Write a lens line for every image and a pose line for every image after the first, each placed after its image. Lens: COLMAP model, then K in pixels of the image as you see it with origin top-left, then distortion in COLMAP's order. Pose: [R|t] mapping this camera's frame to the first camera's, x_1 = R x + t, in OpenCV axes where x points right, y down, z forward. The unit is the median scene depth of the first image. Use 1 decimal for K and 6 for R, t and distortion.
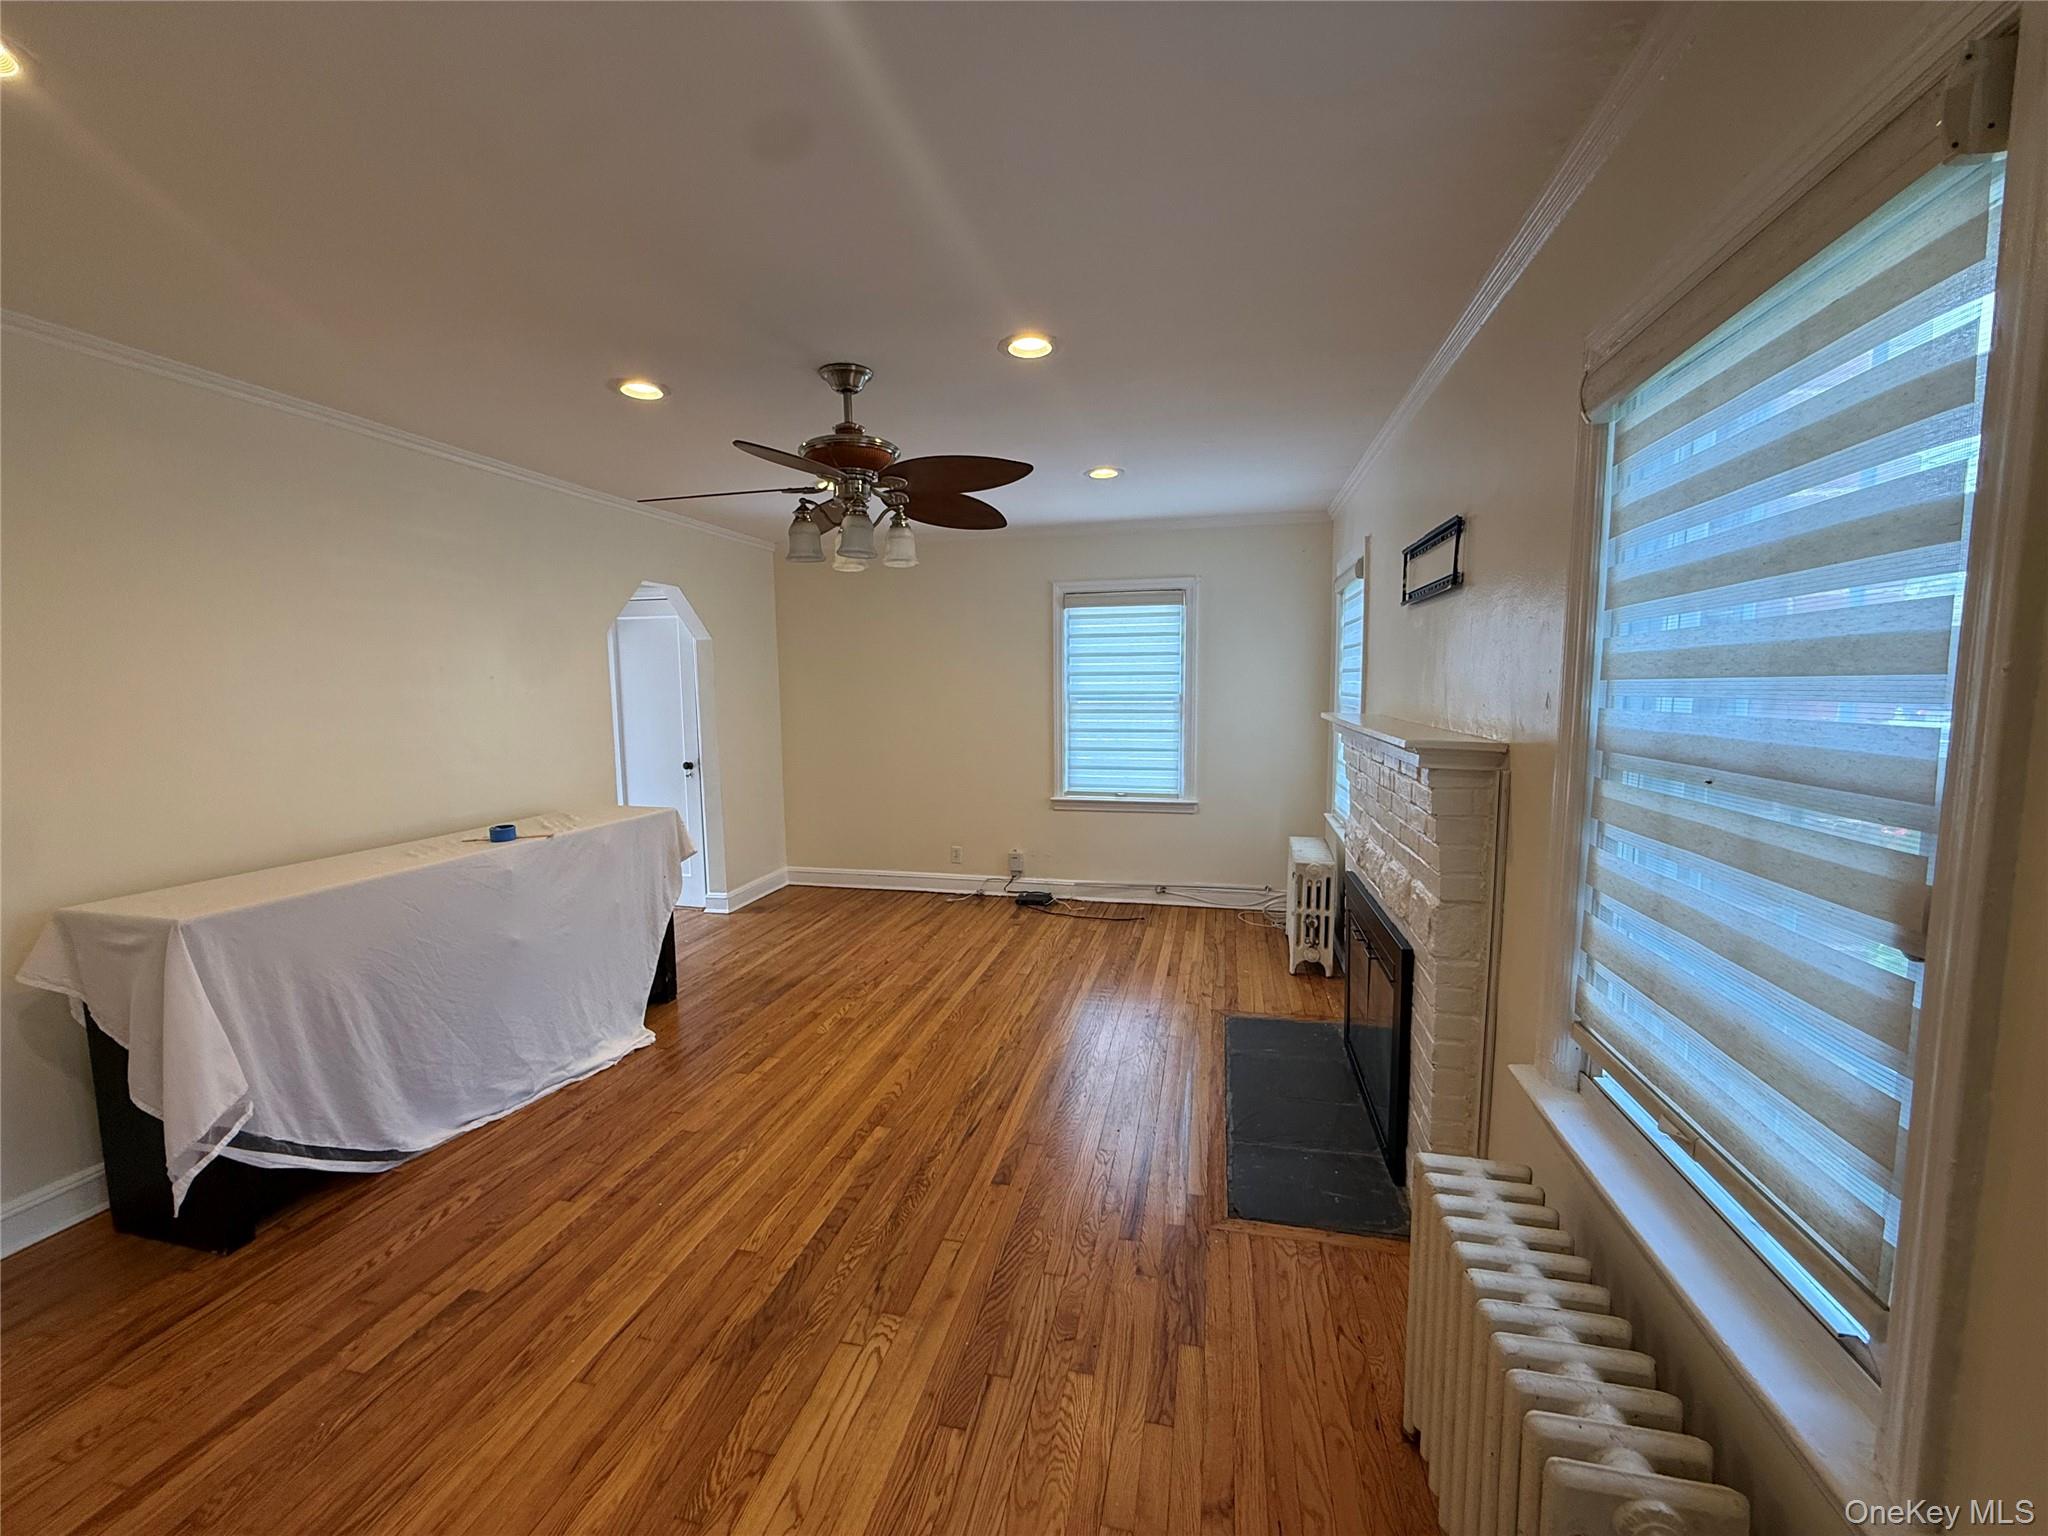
lens RADIAL K [[816.7, 0, 1016.1], [0, 816.7, 768.8], [0, 0, 1]] dist [-0.001864, 0.000369]
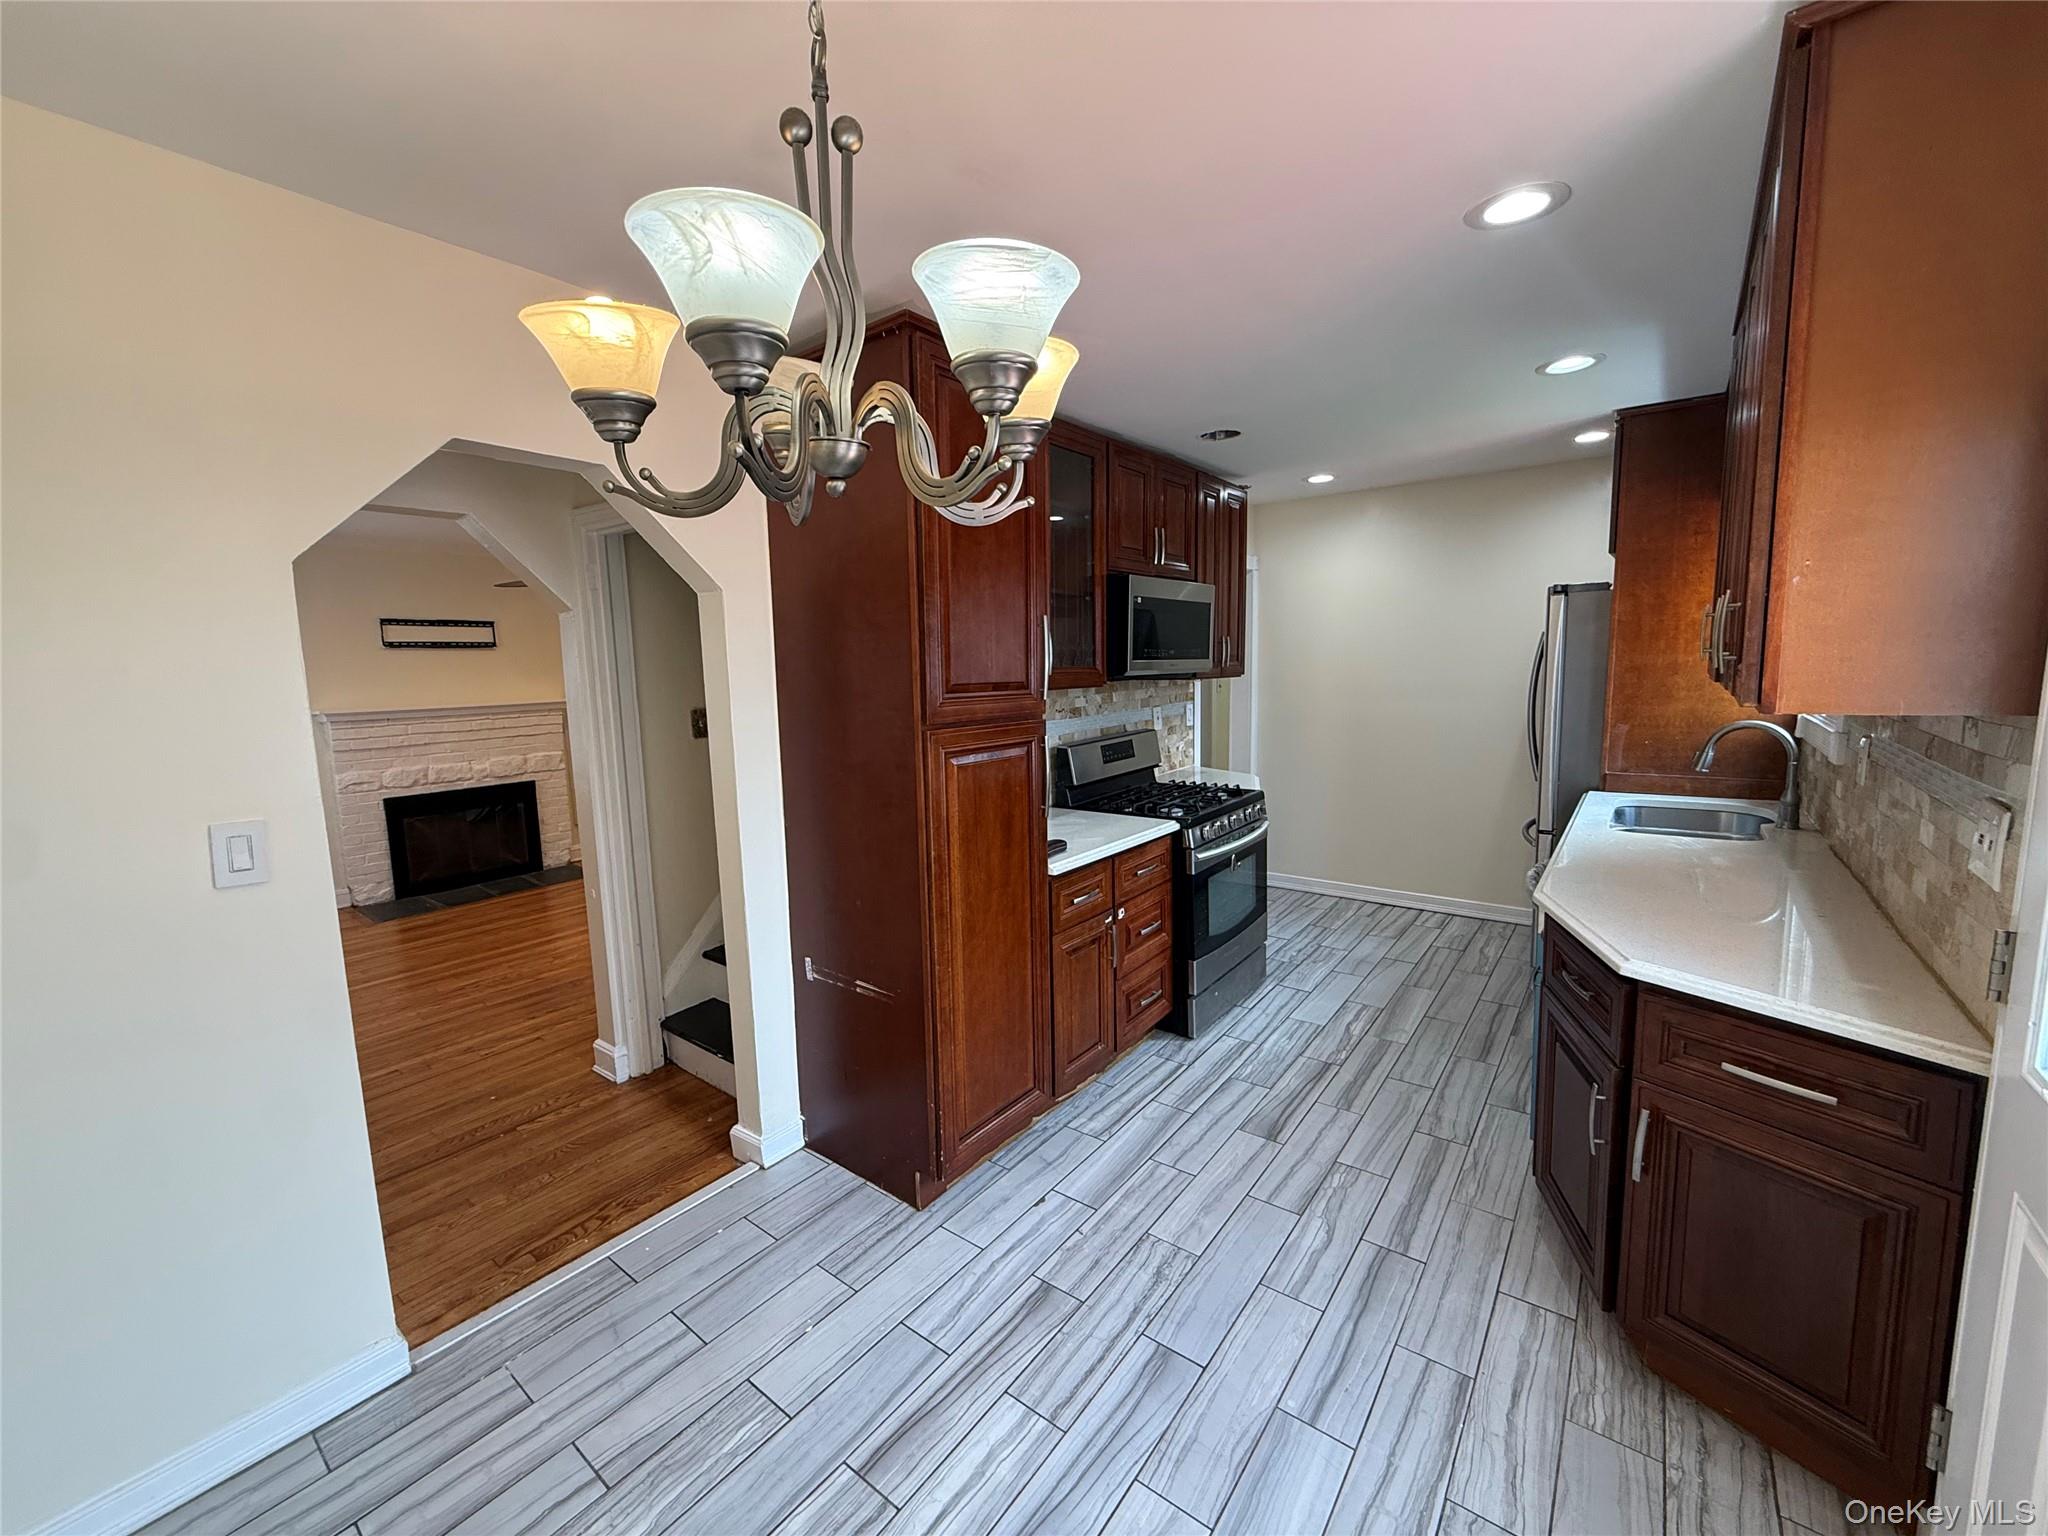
lens RADIAL K [[816.7, 0, 1019.4], [0, 816.7, 766.1], [0, 0, 1]] dist [-0.001864, 0.000369]
pose [[-0.911241, -0.021426, 0.411316, -1.037830], [0.077212, 0.972055, 0.221692, -0.149323], [-0.404572, 0.233773, -0.884122, 1.341749]]
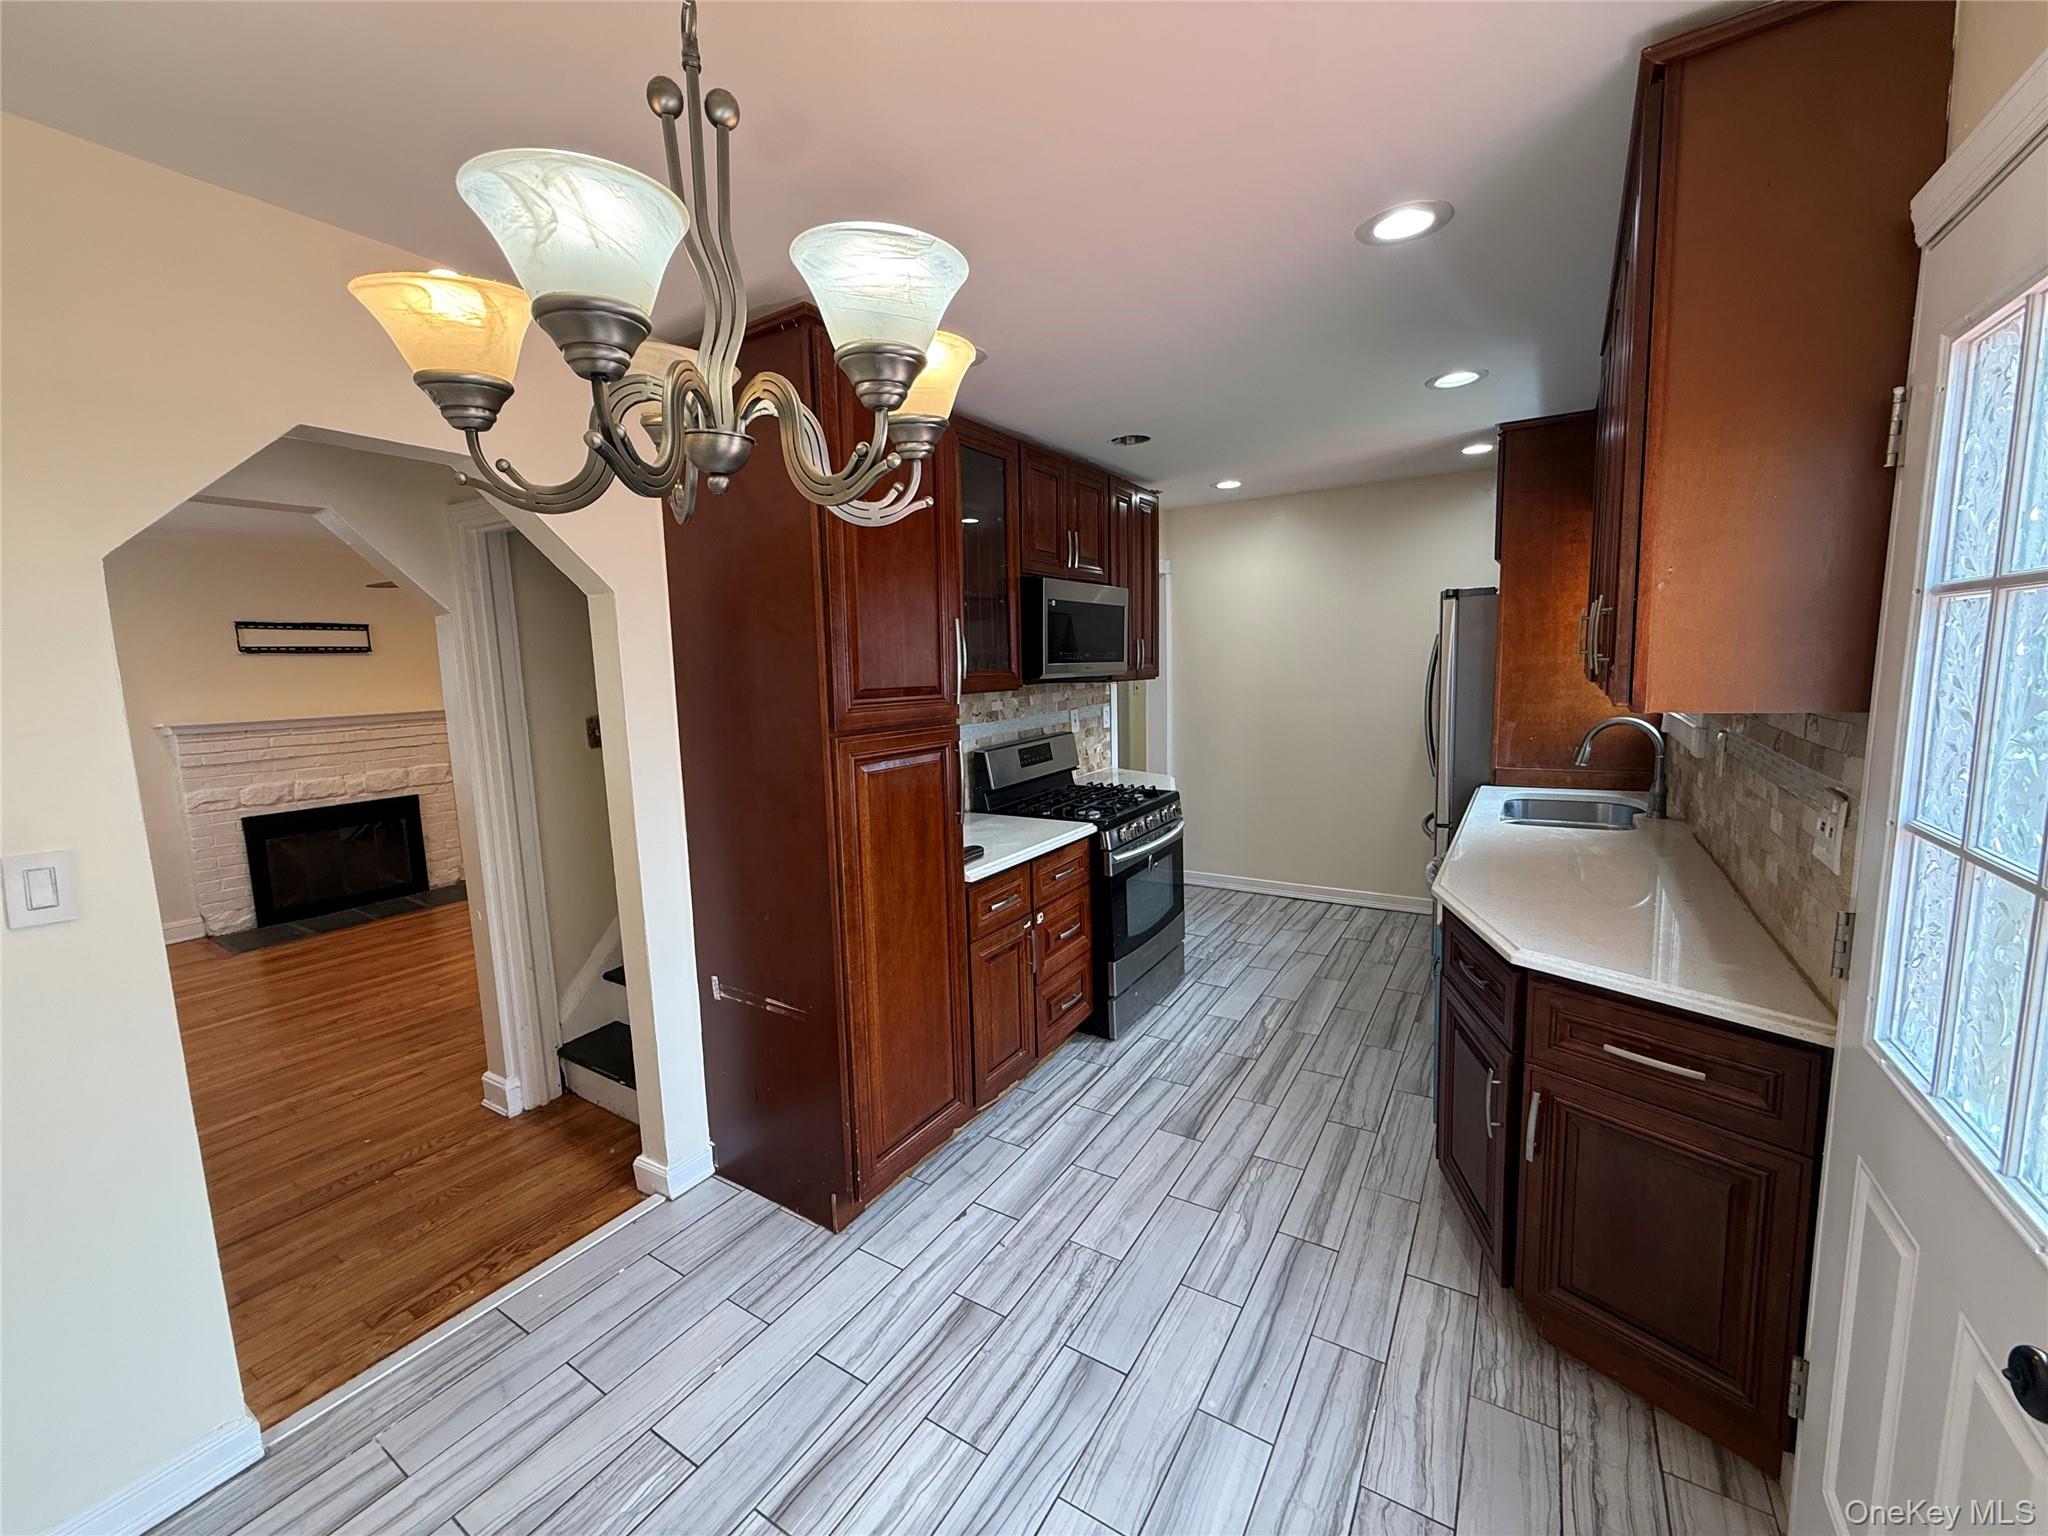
lens RADIAL K [[816.7, 0, 1020.1], [0, 816.7, 766.2], [0, 0, 1]] dist [-0.001864, 0.000369]
pose [[-0.946245, -0.004674, 0.323417, -1.040151], [0.072434, 0.971439, 0.225963, -0.149044], [-0.315236, 0.237243, -0.918881, 1.333059]]
